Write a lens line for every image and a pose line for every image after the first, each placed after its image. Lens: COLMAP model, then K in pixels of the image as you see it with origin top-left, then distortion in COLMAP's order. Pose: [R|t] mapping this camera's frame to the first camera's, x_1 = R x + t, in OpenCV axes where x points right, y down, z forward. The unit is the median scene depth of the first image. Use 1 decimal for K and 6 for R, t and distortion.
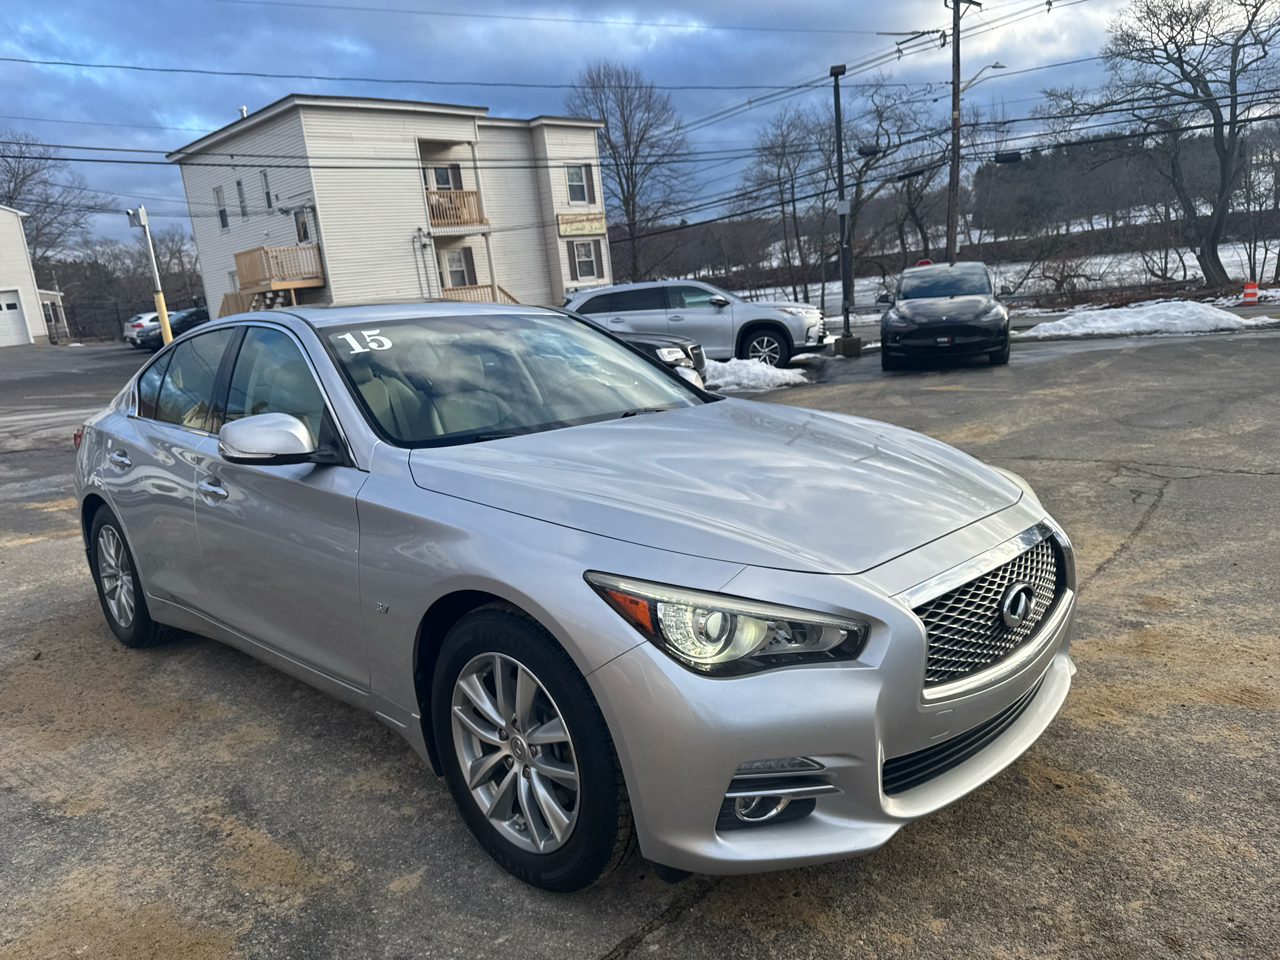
lens RADIAL K [[897.5, 0, 645.7], [0, 897.5, 469.1], [0, 0, 1]] dist [0.020623, -0.026711]
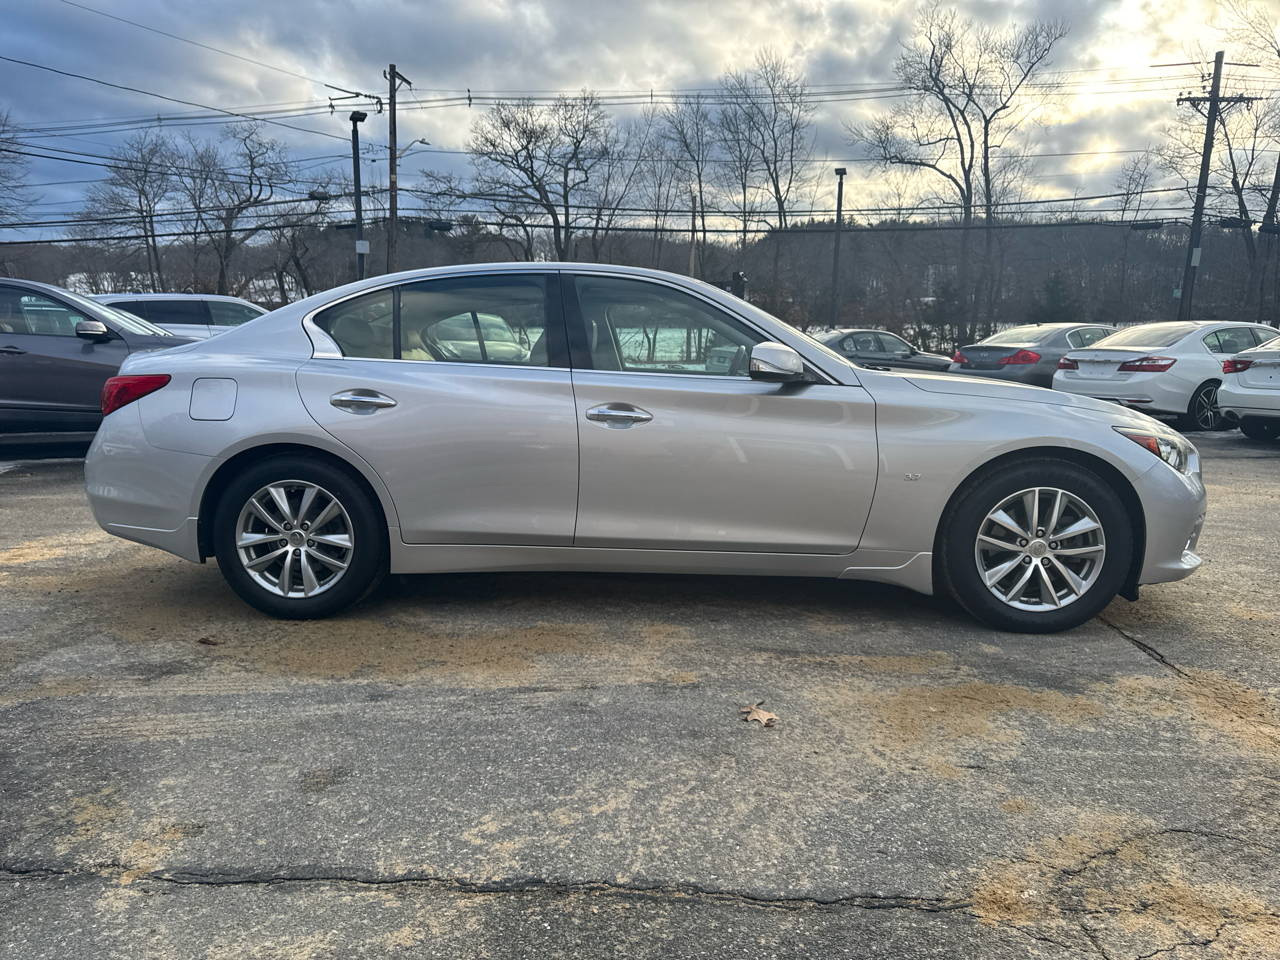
lens RADIAL K [[897.5, 0, 629.2], [0, 897.5, 480.5], [0, 0, 1]] dist [0.020623, -0.026711]
pose [[0.764012, -0.015101, 0.645025, -1.375177], [0.048143, 0.998273, -0.033652, 0.166040], [-0.643403, 0.056764, 0.763420, 0.188612]]
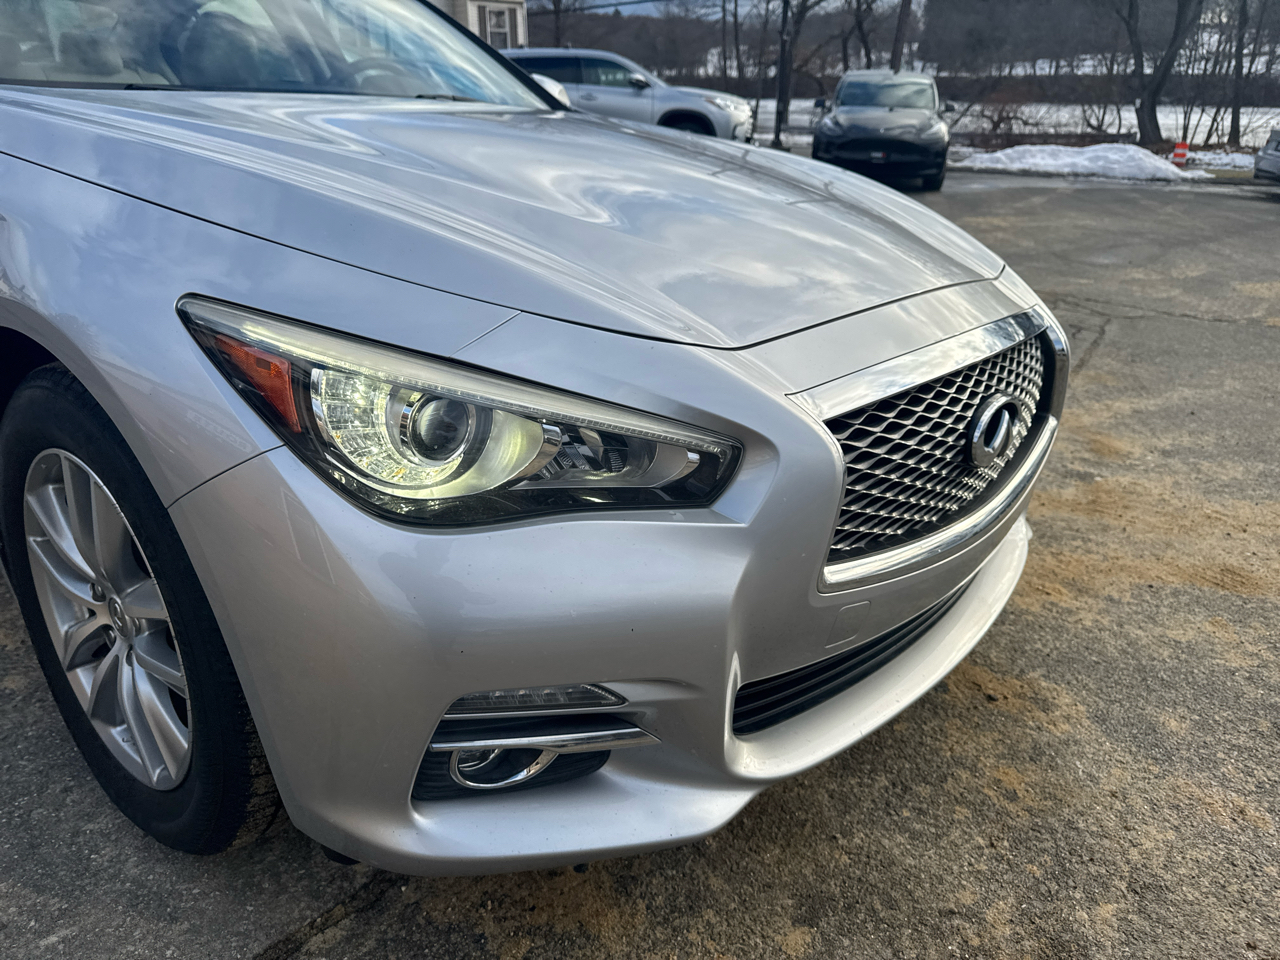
lens RADIAL K [[897.5, 0, 648.3], [0, 897.5, 473.2], [0, 0, 1]] dist [0.020623, -0.026711]
pose [[0.991149, 0.068575, 0.113671, 0.095037], [-0.090028, 0.976480, 0.195910, 0.063831], [-0.097563, -0.204410, 0.974011, 0.342175]]
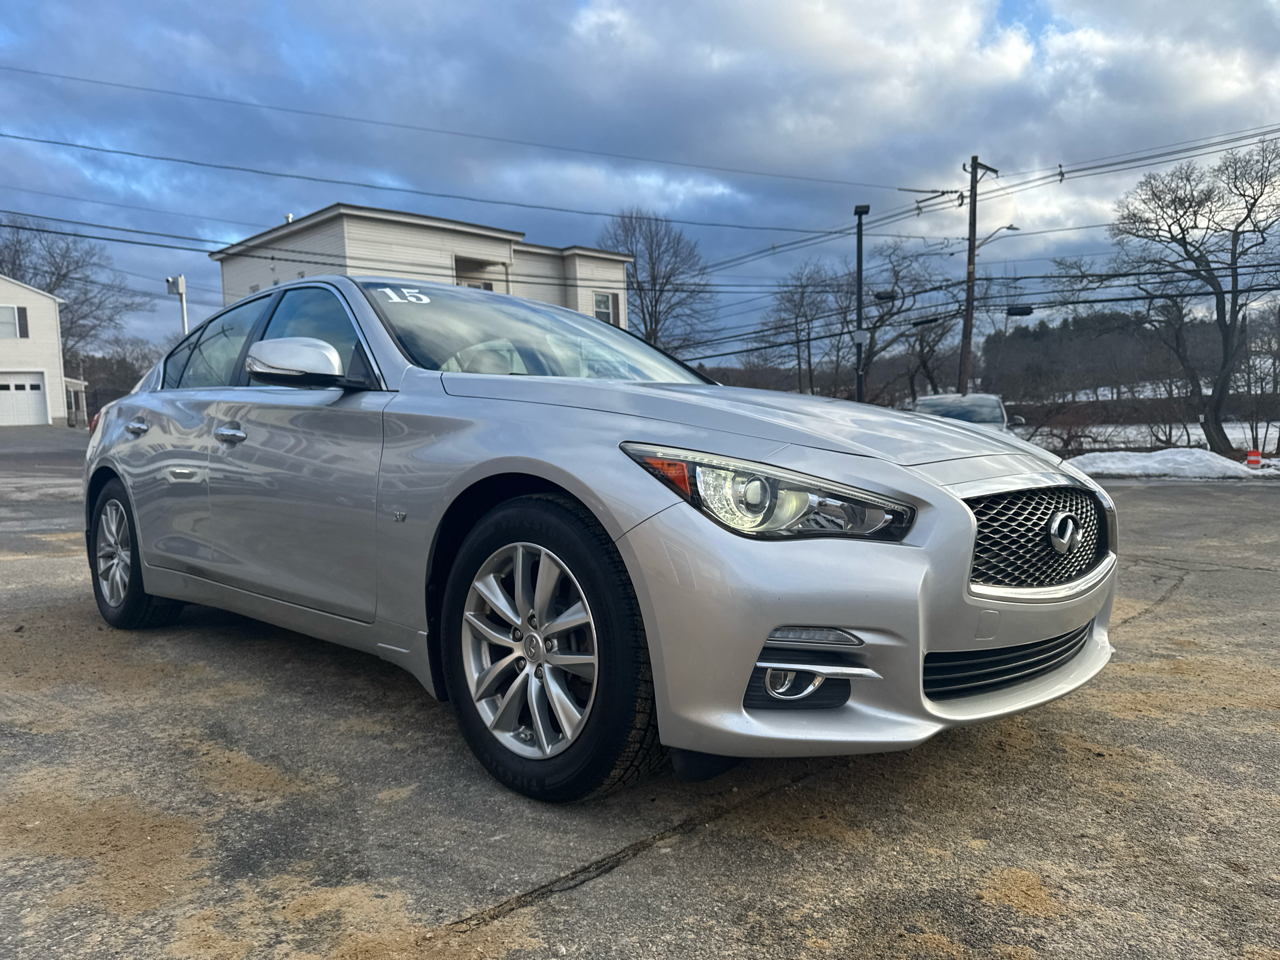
lens RADIAL K [[897.5, 0, 660.4], [0, 897.5, 485.0], [0, 0, 1]] dist [0.020623, -0.026711]
pose [[0.997335, 0.072785, 0.005009, -0.019639], [-0.071455, 0.988361, -0.134302, 0.206238], [-0.014726, 0.133586, 0.990928, 0.035597]]
